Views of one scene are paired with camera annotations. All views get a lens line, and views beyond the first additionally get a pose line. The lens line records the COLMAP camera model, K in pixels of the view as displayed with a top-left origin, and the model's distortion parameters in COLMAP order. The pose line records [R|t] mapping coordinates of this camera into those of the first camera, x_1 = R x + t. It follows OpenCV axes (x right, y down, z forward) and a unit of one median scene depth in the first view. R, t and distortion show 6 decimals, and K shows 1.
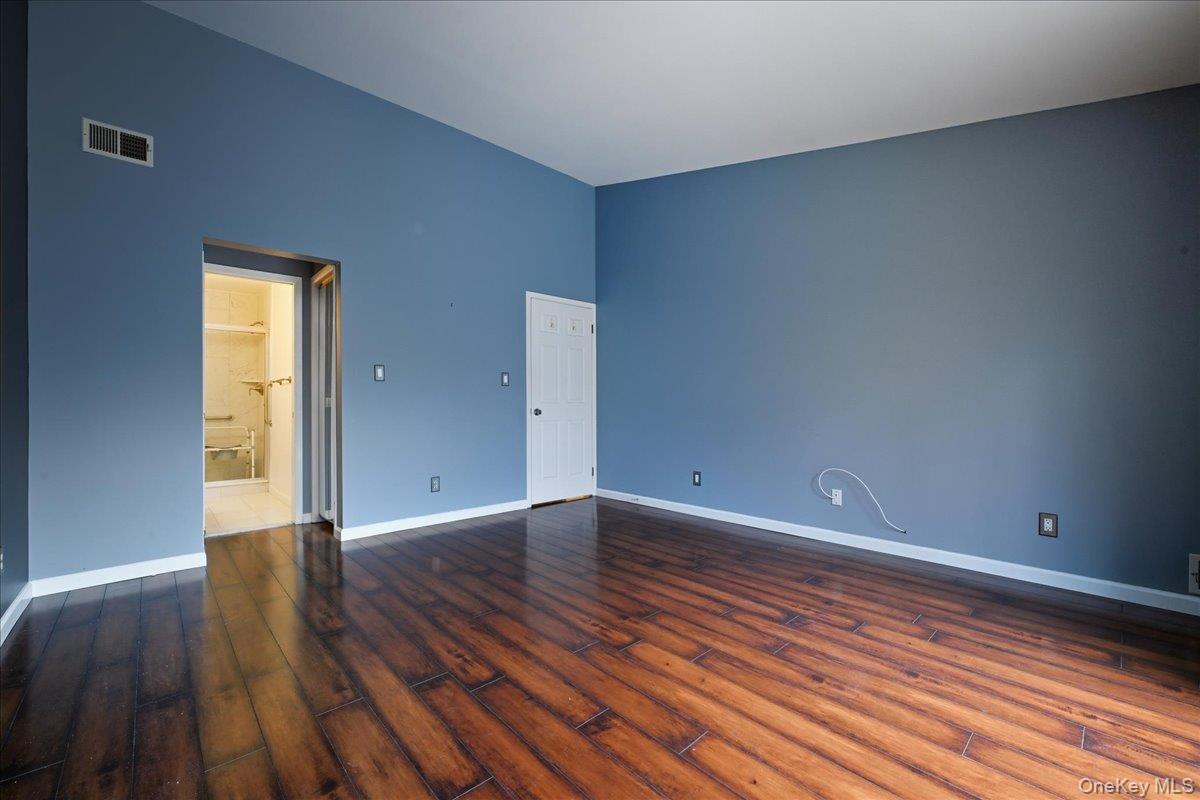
lens RADIAL K [[477.2, 0, 594.3], [0, 477.2, 403.1], [0, 0, 1]] dist [0.000469, 0.000092]
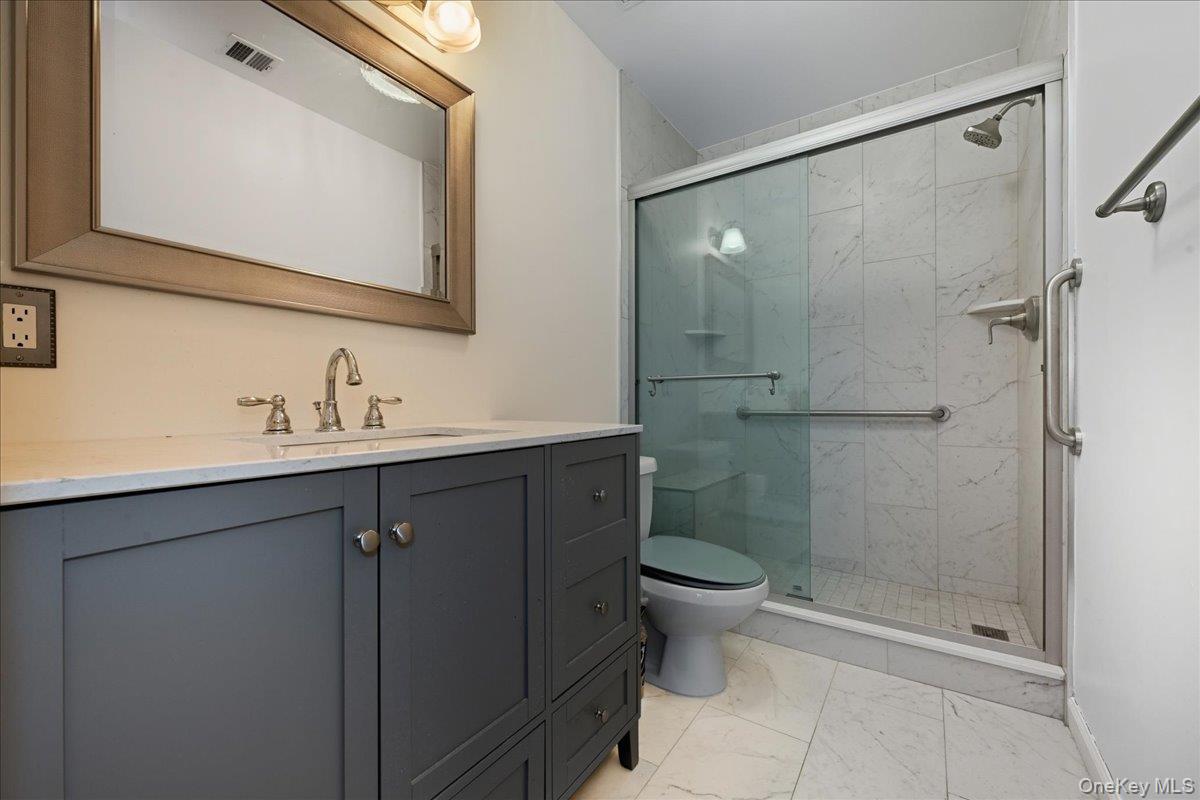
lens RADIAL K [[477.2, 0, 594.3], [0, 477.2, 403.1], [0, 0, 1]] dist [0.000469, 0.000092]
pose [[0.207446, -0.003330, -0.978241, -0.463034], [0.009580, 0.999953, -0.001373, 0.020791], [0.978200, -0.009087, 0.207468, 0.671031]]
